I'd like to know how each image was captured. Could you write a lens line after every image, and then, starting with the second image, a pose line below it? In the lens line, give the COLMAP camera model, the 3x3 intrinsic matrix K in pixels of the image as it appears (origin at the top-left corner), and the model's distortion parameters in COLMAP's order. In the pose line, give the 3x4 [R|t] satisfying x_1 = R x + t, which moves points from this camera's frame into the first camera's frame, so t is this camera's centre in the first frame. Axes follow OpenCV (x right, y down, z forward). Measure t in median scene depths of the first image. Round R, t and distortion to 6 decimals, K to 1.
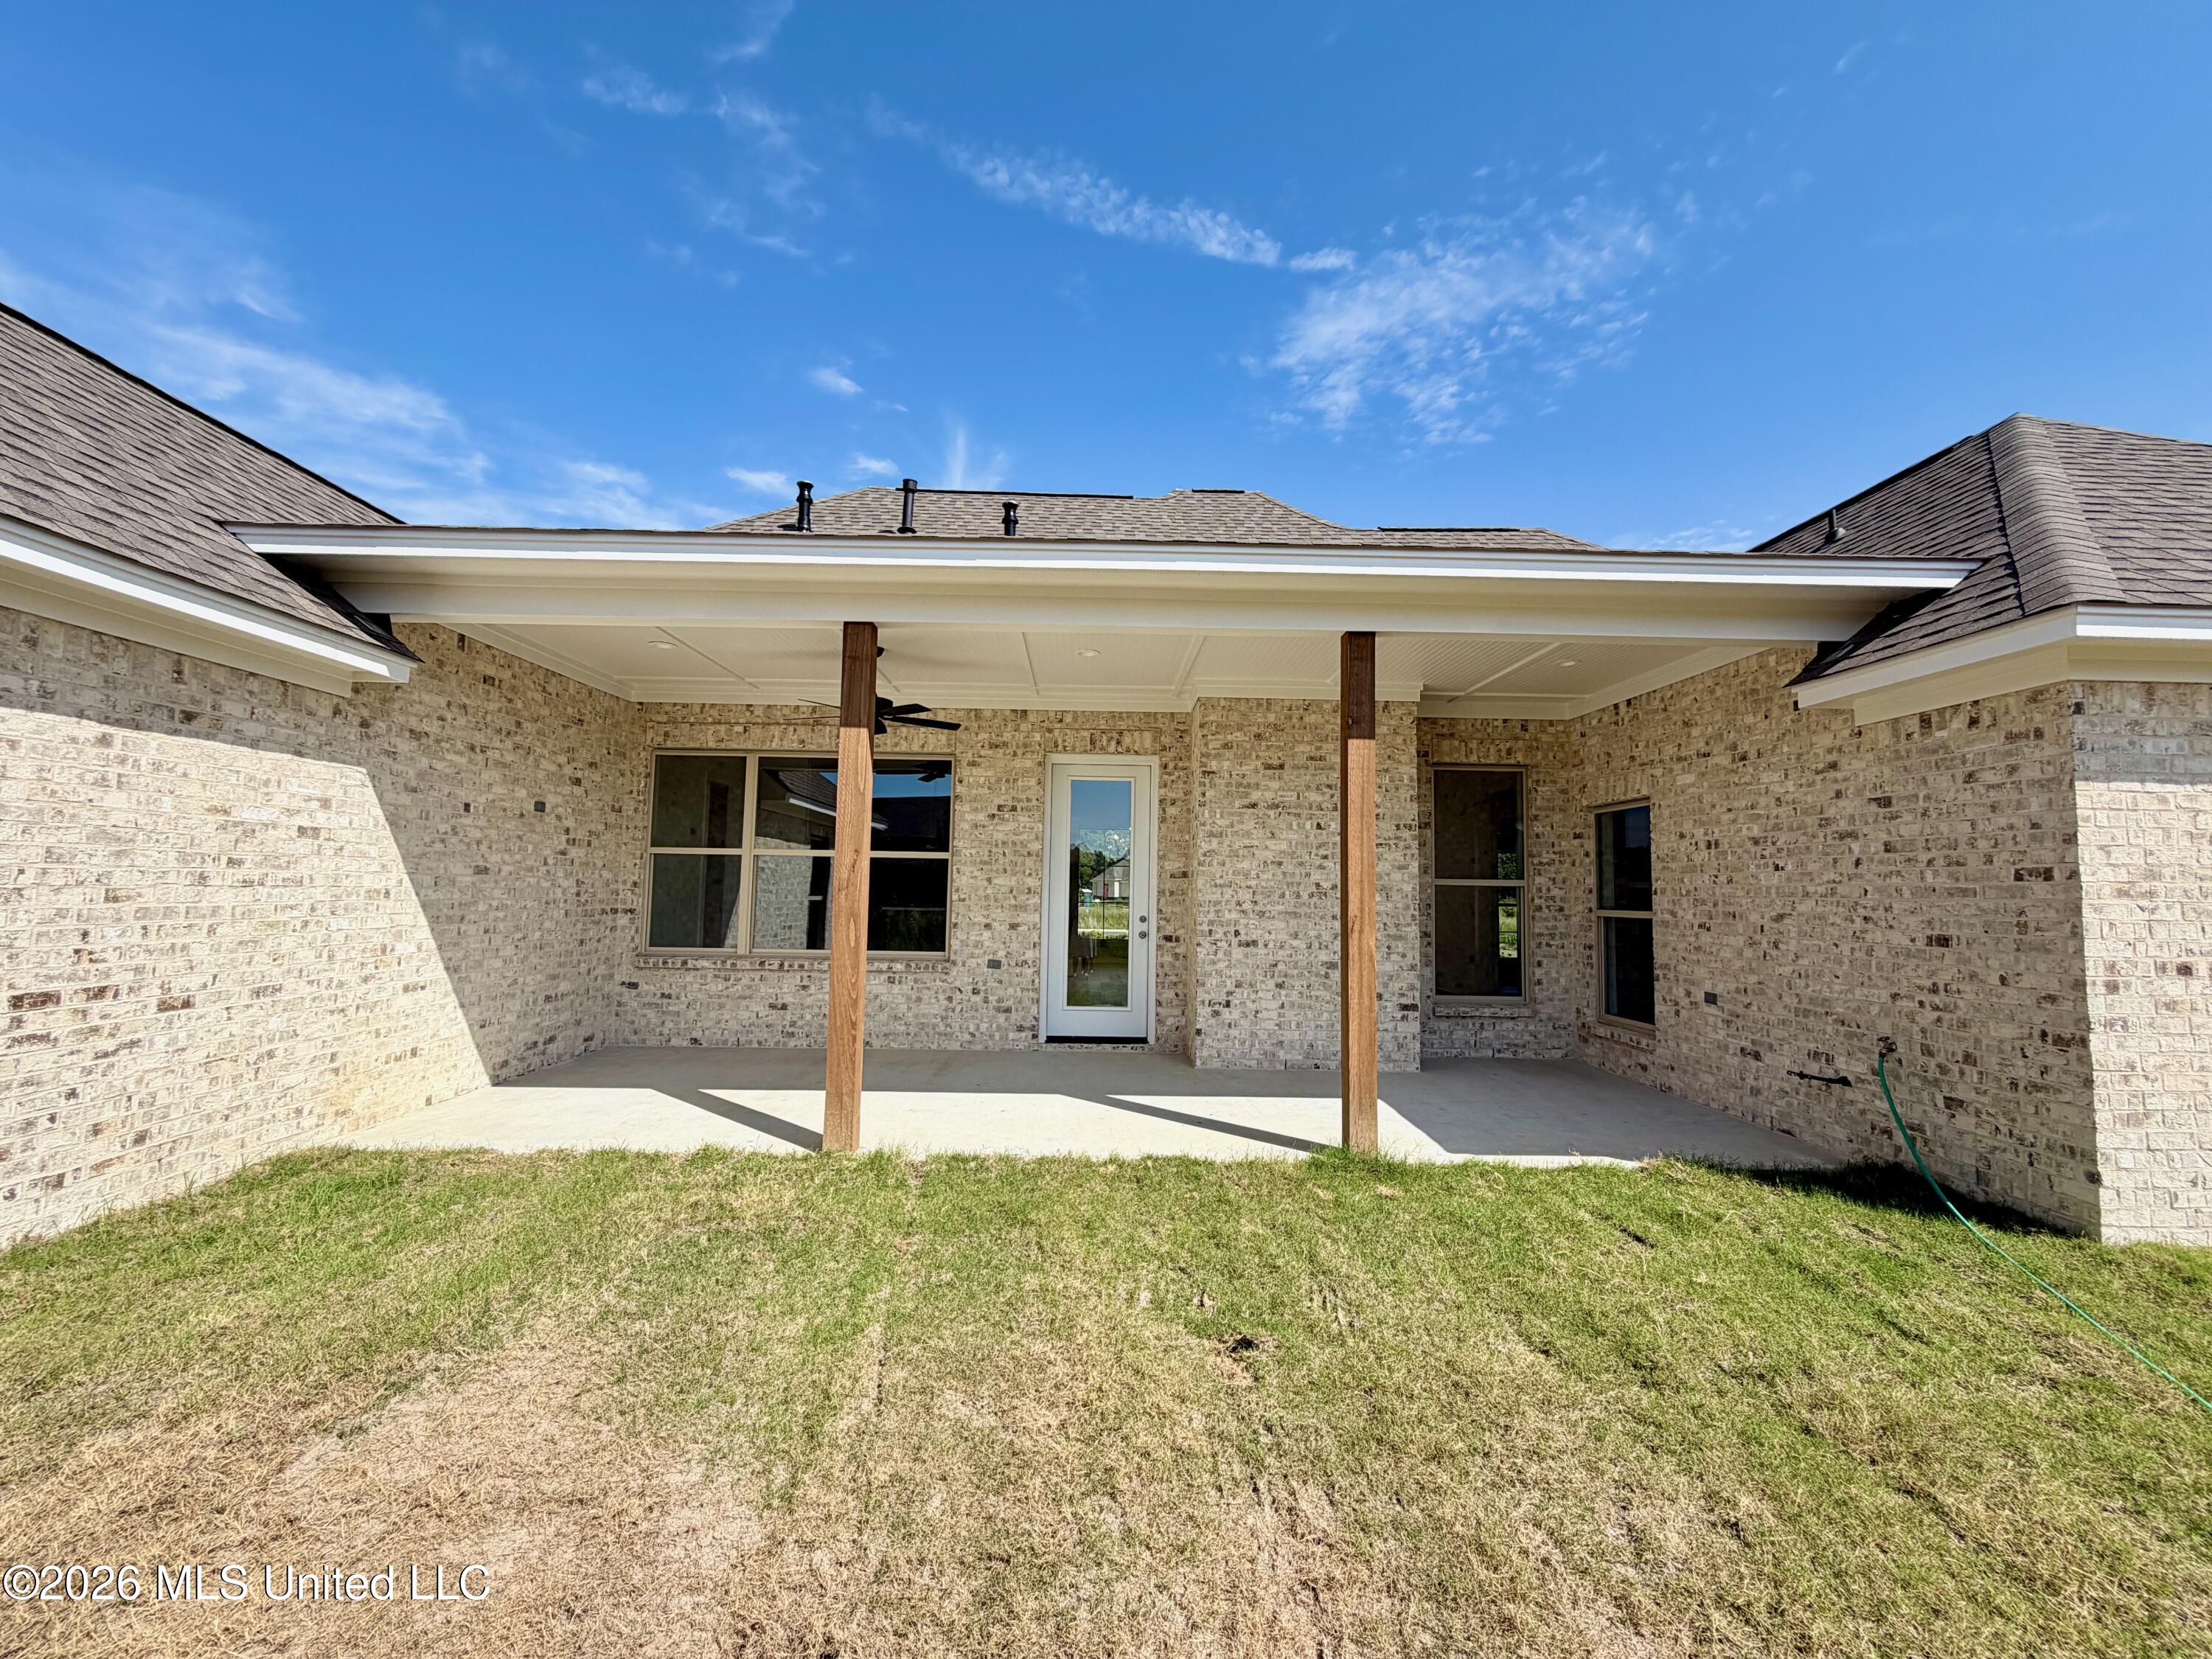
lens RADIAL K [[884.8, 0, 1097.6], [0, 884.8, 830.4], [0, 0, 1]] dist [0.000649, 0.000147]
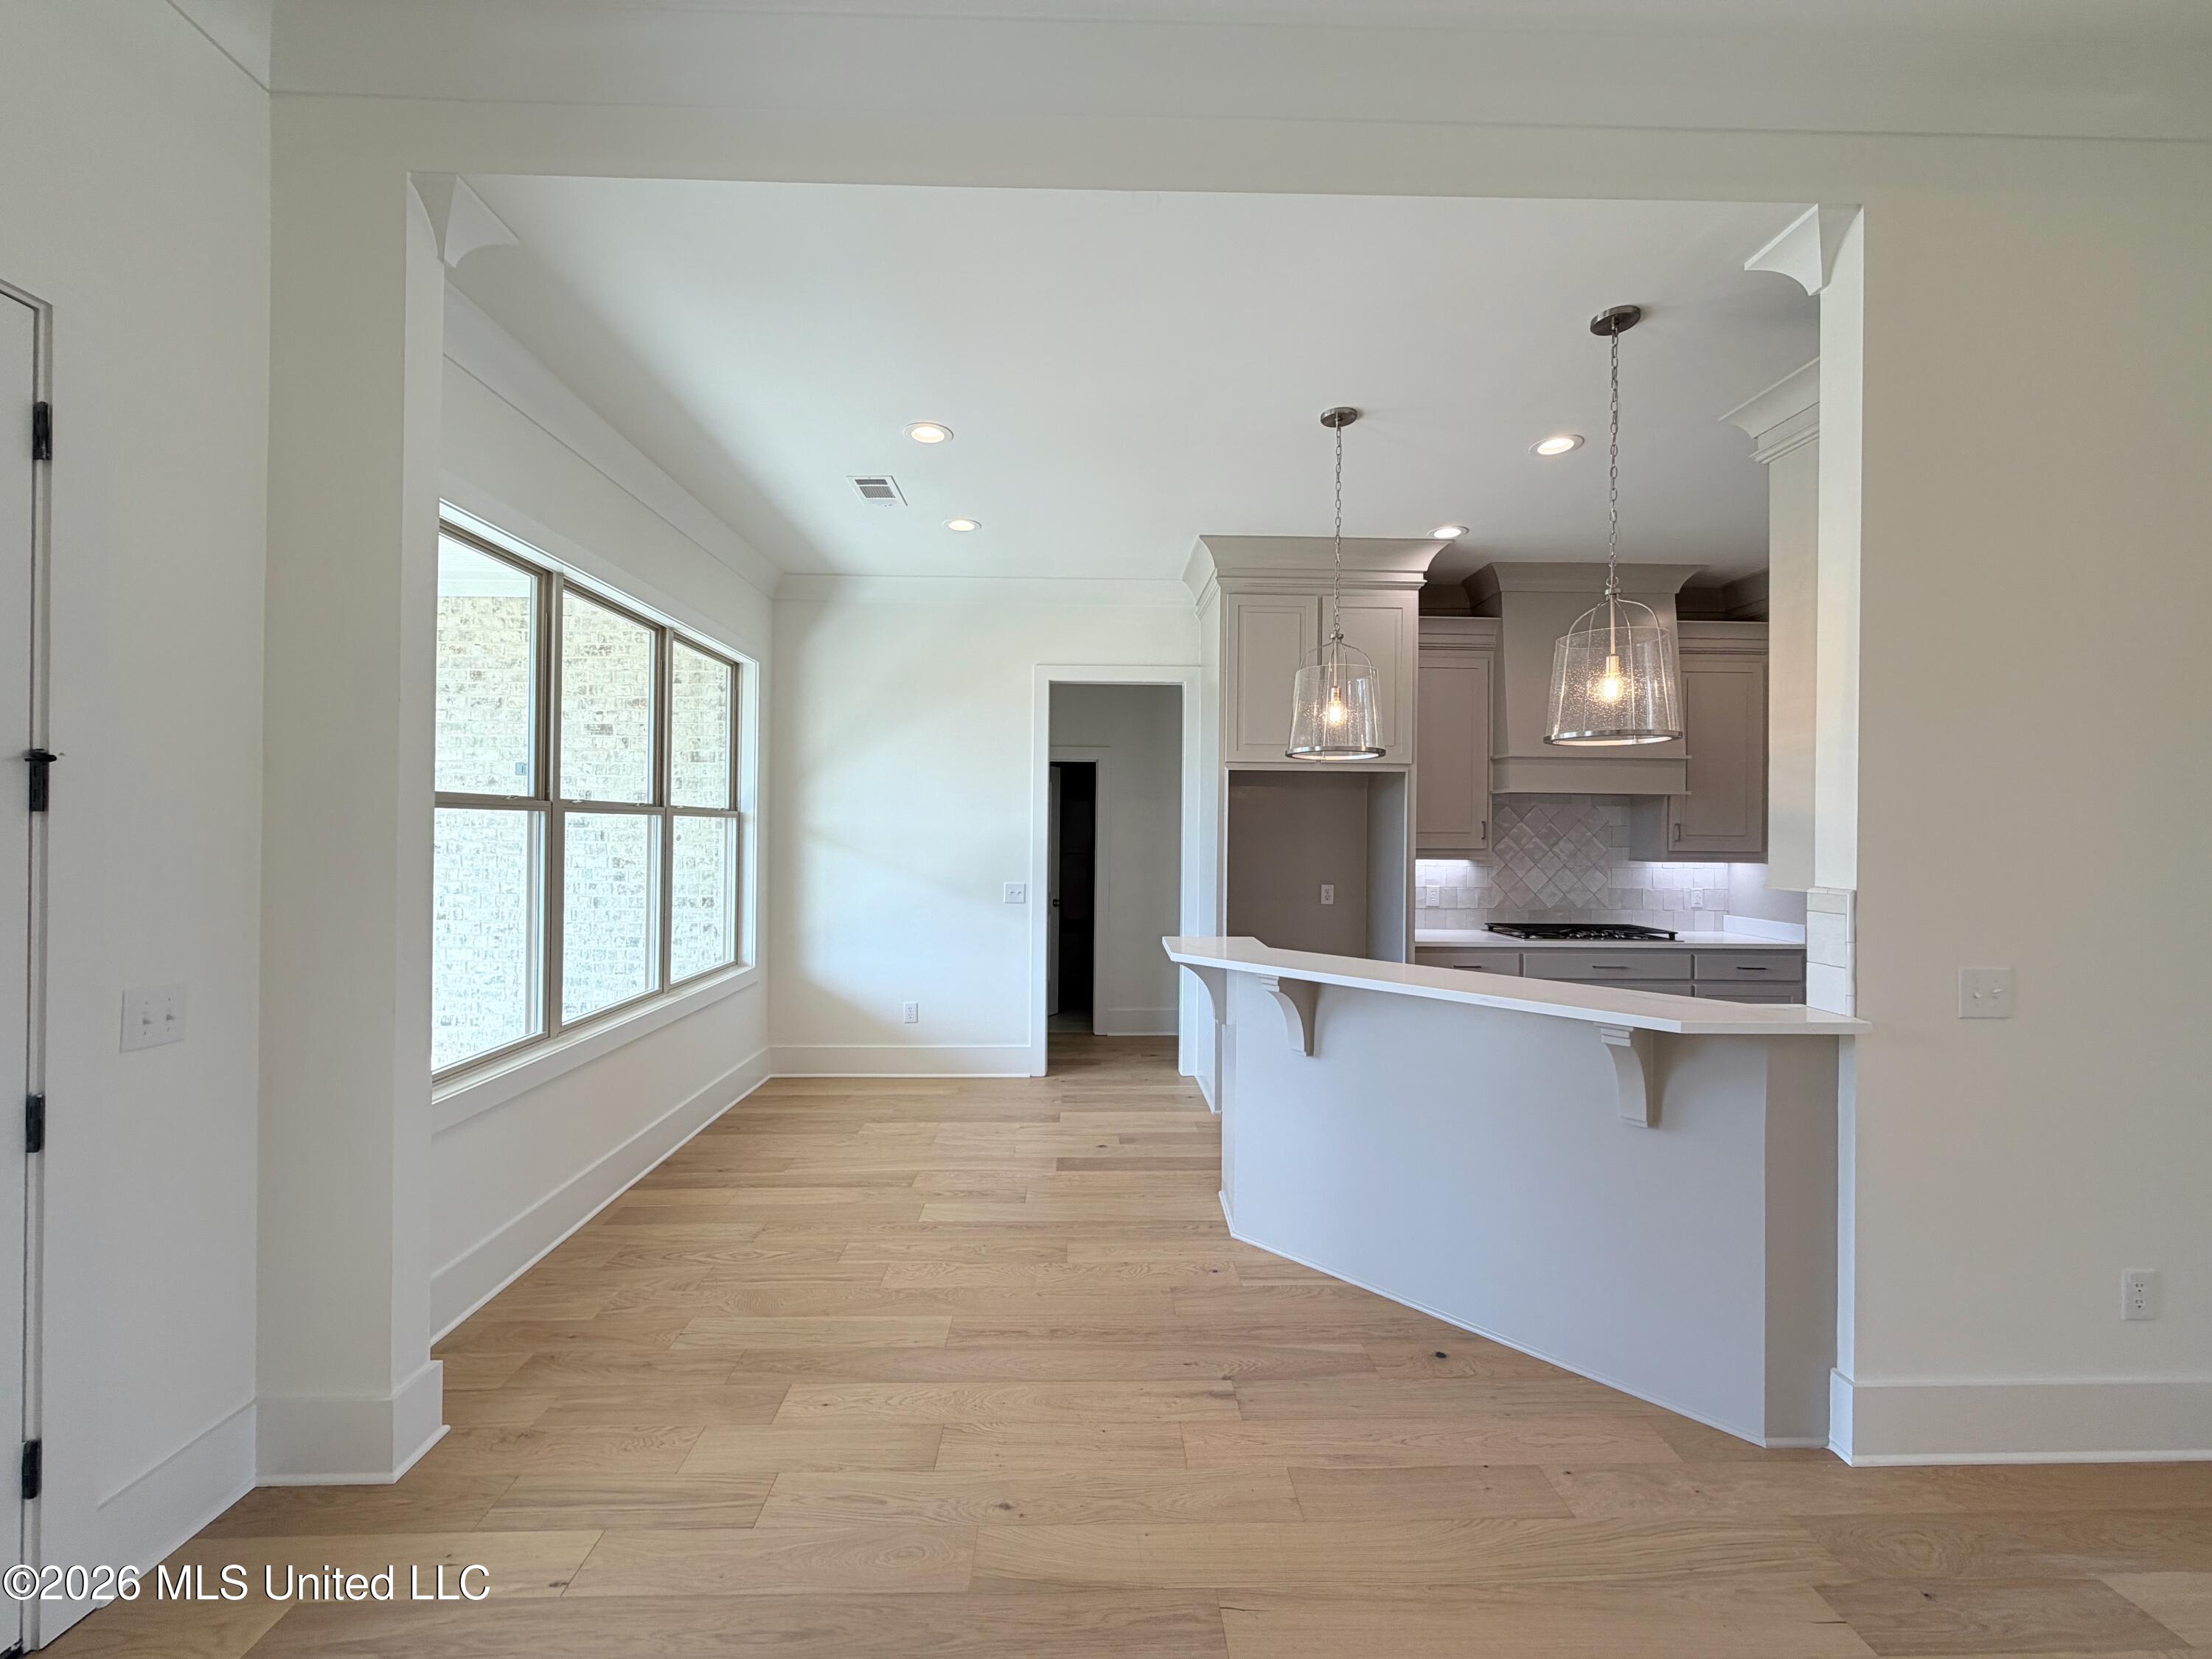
lens RADIAL K [[882.9, 0, 1098.2], [0, 882.9, 827.8], [0, 0, 1]] dist [-0.000667, 0.000194]
pose [[0.011616, -0.019925, -0.999734, 0.241904], [0.059728, 0.998030, -0.019197, 0.097080], [0.998147, -0.059489, 0.012783, 1.978859]]
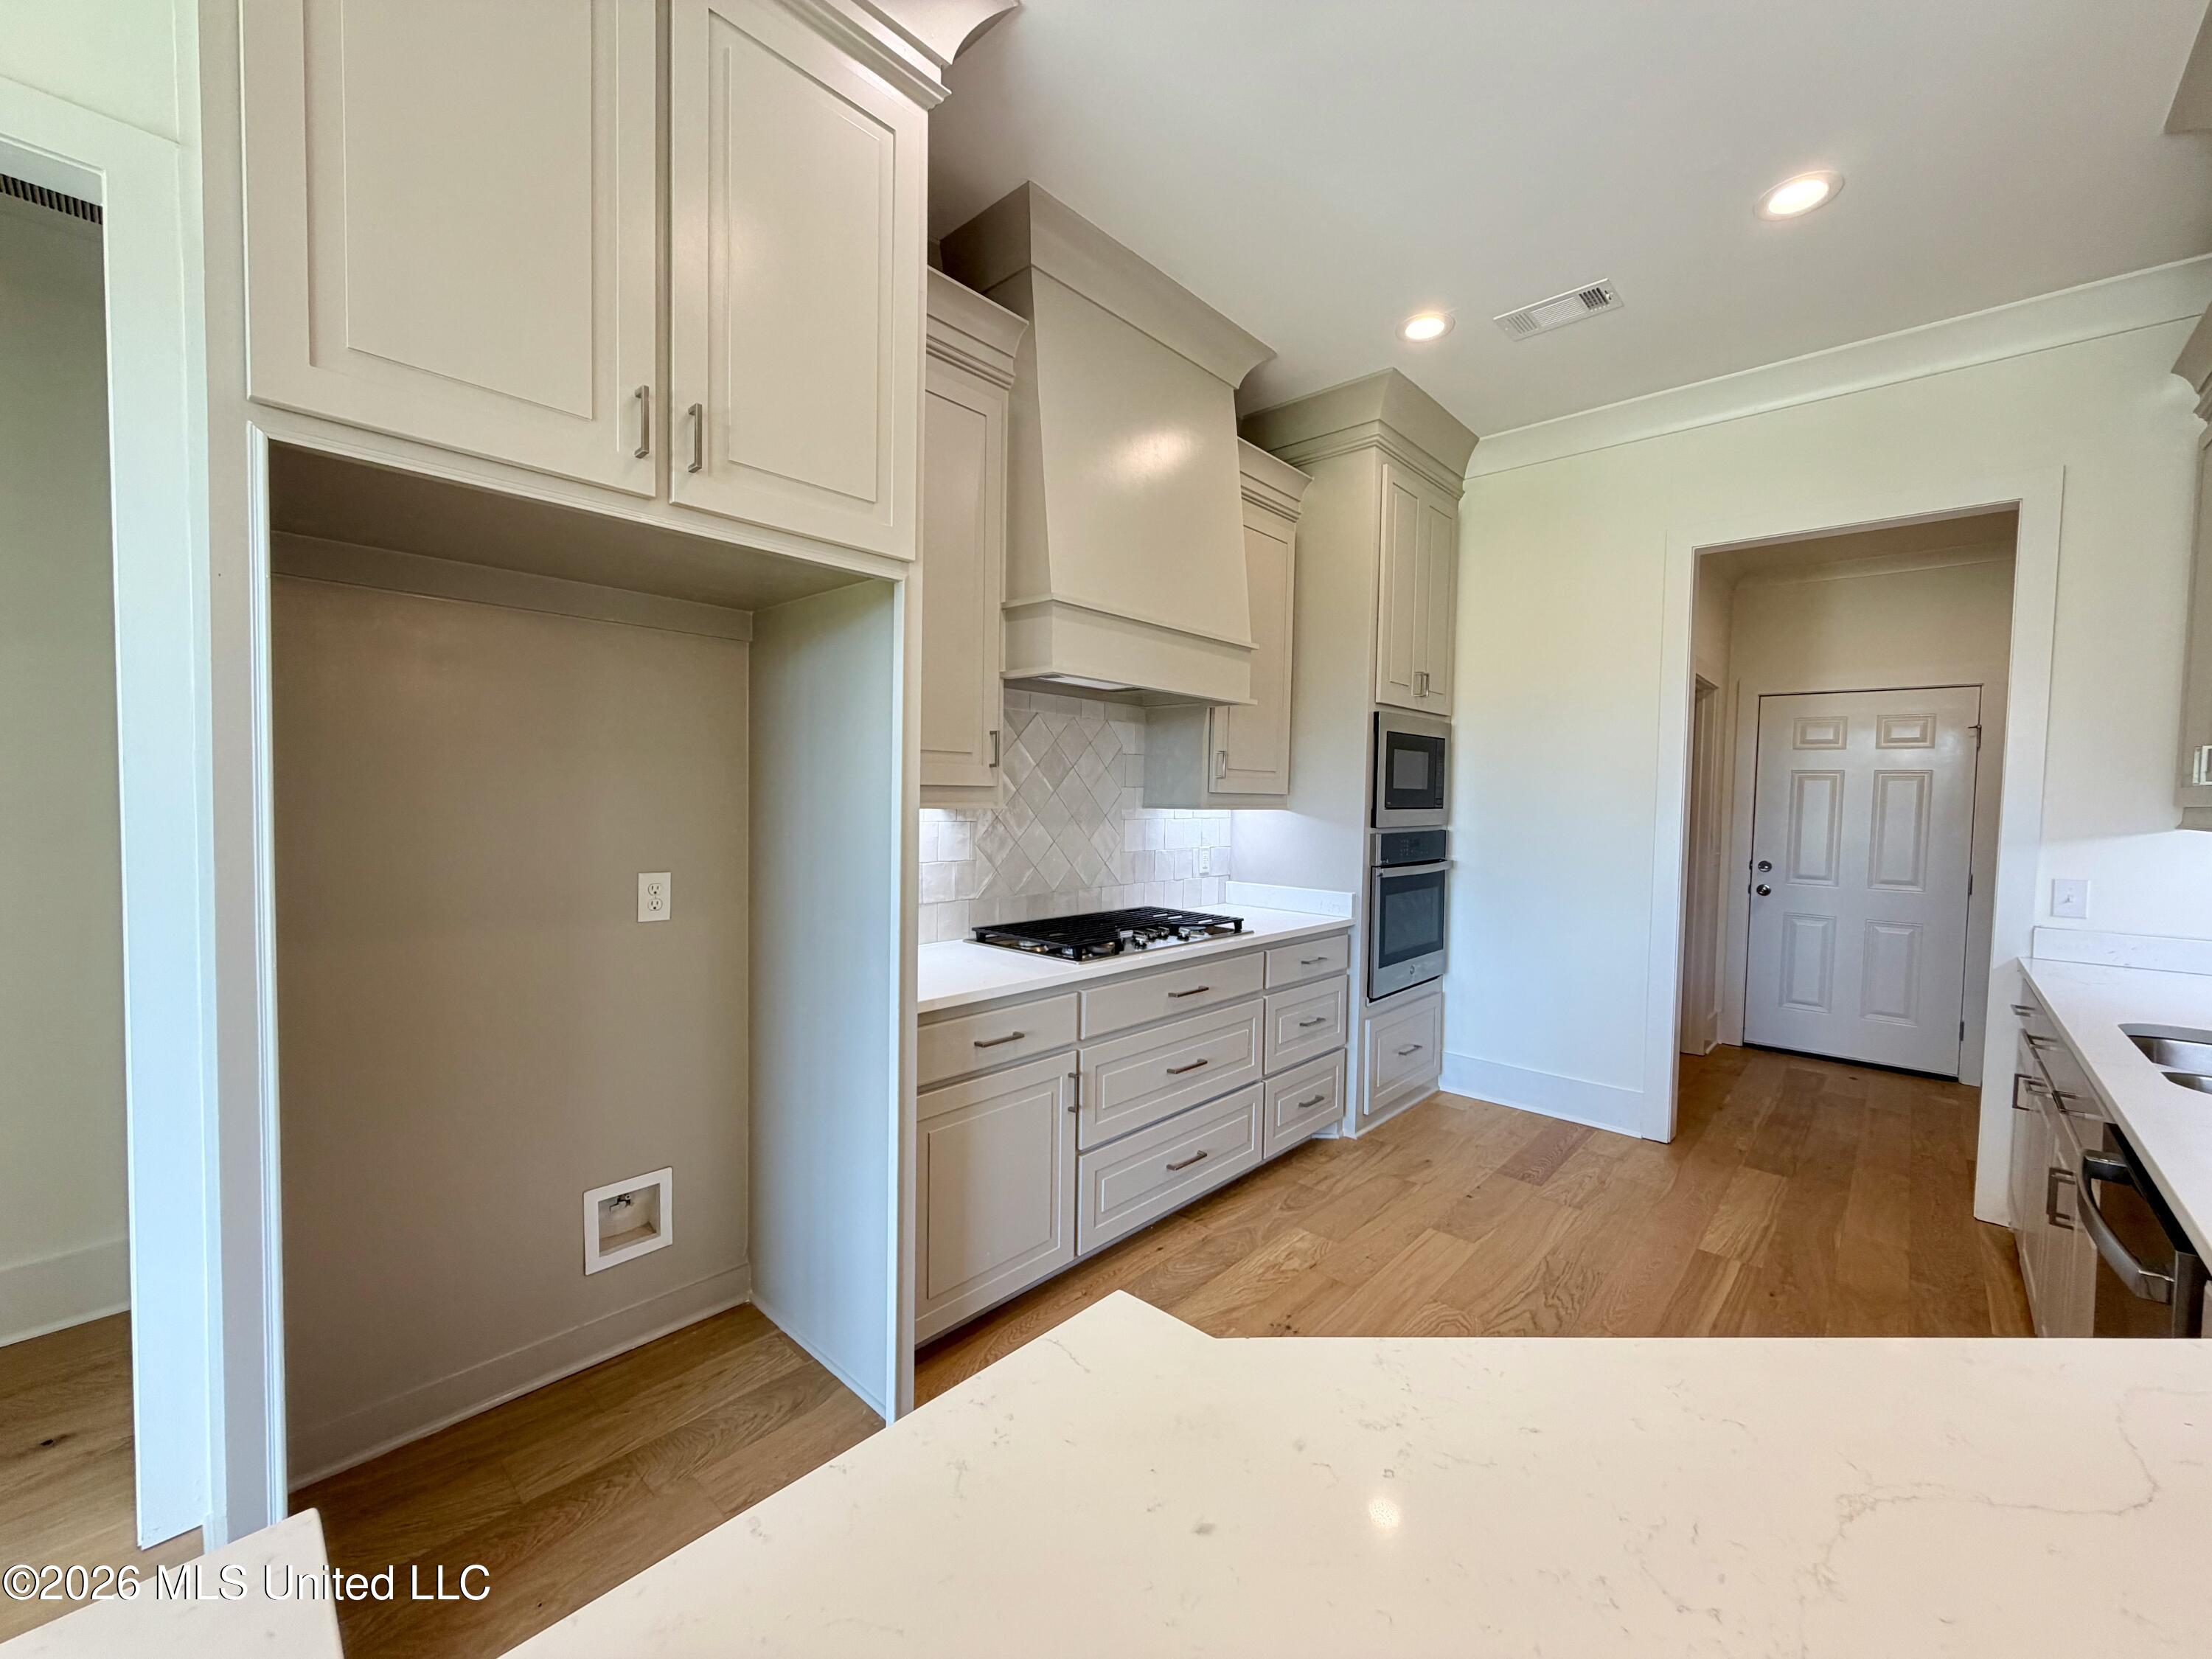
lens RADIAL K [[884.8, 0, 1097.6], [0, 884.8, 830.4], [0, 0, 1]] dist [0.000649, 0.000147]
pose [[0.725063, 0.026973, -0.688154, -0.392001], [0.039856, 0.995915, 0.081029, 0.115045], [0.687528, -0.086178, 0.721026, 2.108571]]
